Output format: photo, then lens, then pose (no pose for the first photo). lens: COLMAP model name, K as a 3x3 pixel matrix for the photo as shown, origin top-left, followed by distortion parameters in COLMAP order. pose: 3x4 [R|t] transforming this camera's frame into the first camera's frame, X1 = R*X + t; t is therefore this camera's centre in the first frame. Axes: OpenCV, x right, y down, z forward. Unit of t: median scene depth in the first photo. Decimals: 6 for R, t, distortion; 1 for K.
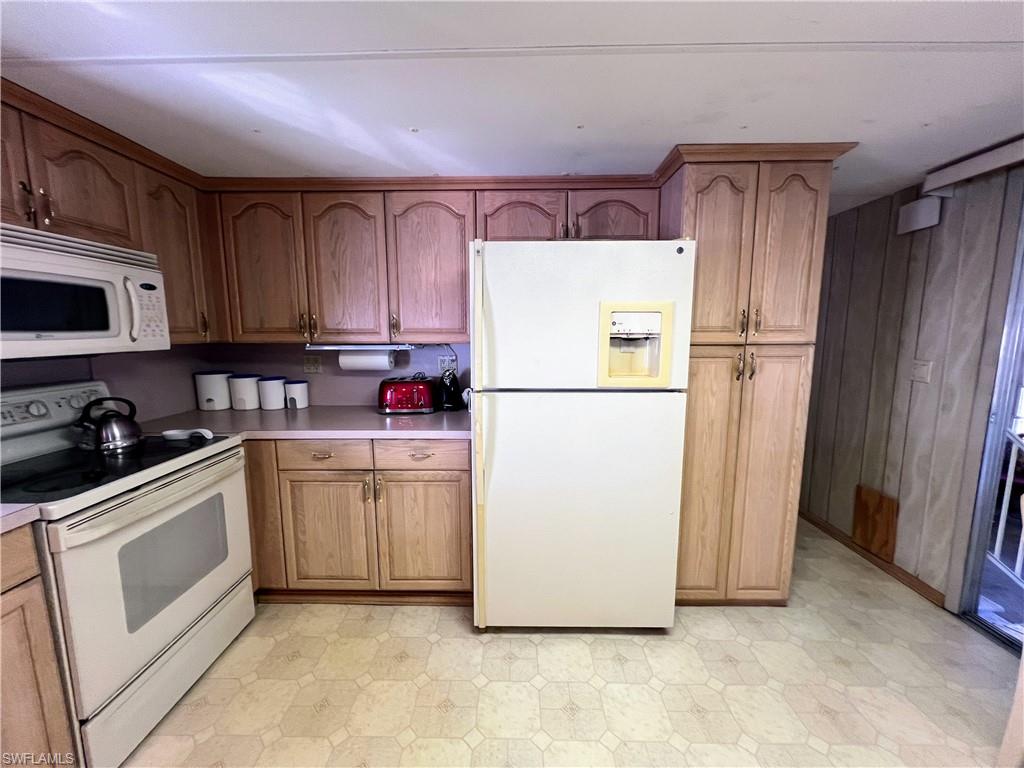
lens RADIAL K [[407.5, 0, 511.2], [0, 407.5, 386.5], [0, 0, 1]] dist [-0.000679, 0.000067]
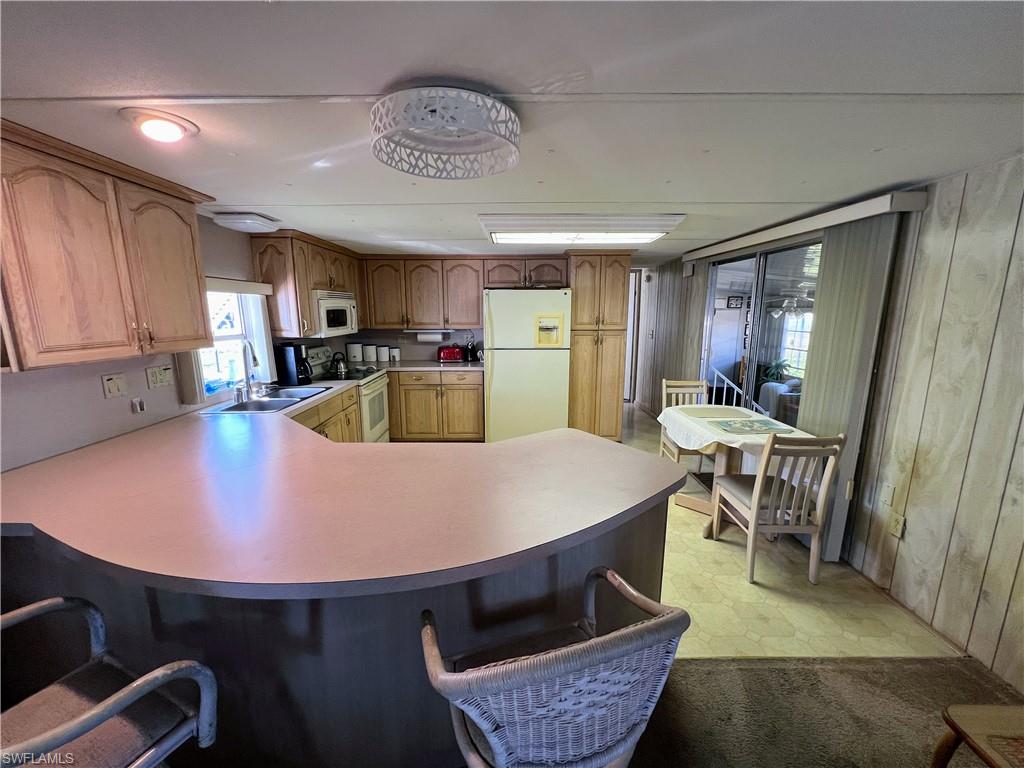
lens RADIAL K [[407.5, 0, 510.8], [0, 407.5, 384.0], [0, 0, 1]] dist [-0.000679, 0.000067]
pose [[0.999897, -0.002747, 0.014095, 0.026692], [0.002074, 0.998867, 0.047543, 0.094491], [-0.014210, -0.047509, 0.998770, -1.341206]]
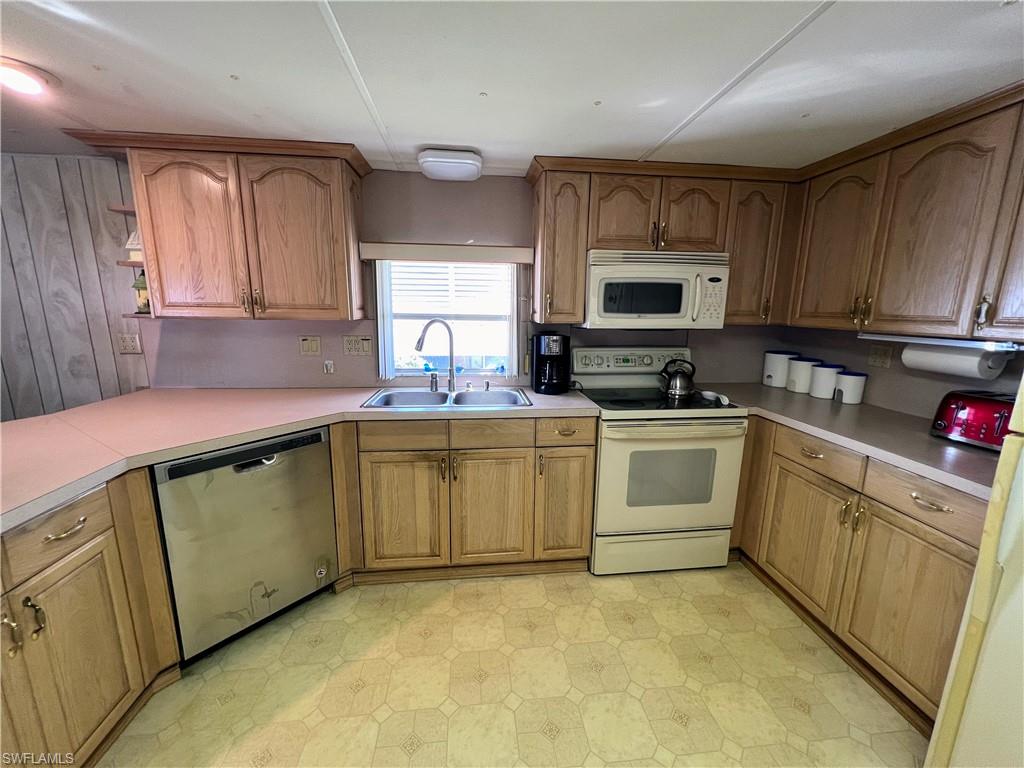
lens RADIAL K [[407.5, 0, 512.7], [0, 407.5, 386.6], [0, 0, 1]] dist [-0.000679, 0.000067]
pose [[0.123219, 0.194288, -0.973175, 0.324506], [-0.144493, 0.973710, 0.176100, -0.042368], [0.981804, 0.118918, 0.148053, 0.187564]]
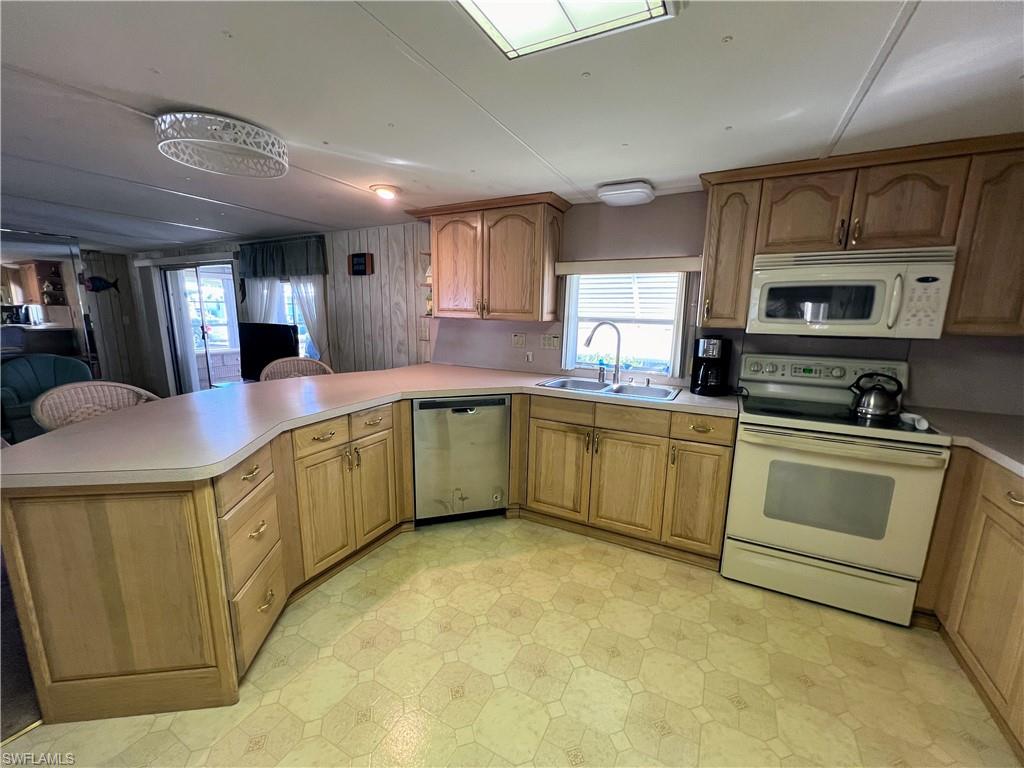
lens RADIAL K [[407.5, 0, 513.1], [0, 407.5, 386.3], [0, 0, 1]] dist [-0.000679, 0.000067]
pose [[-0.454822, 0.156173, -0.876782, 0.539450], [-0.133592, 0.961401, 0.240545, -0.075236], [0.880506, 0.226536, -0.416402, 0.481778]]
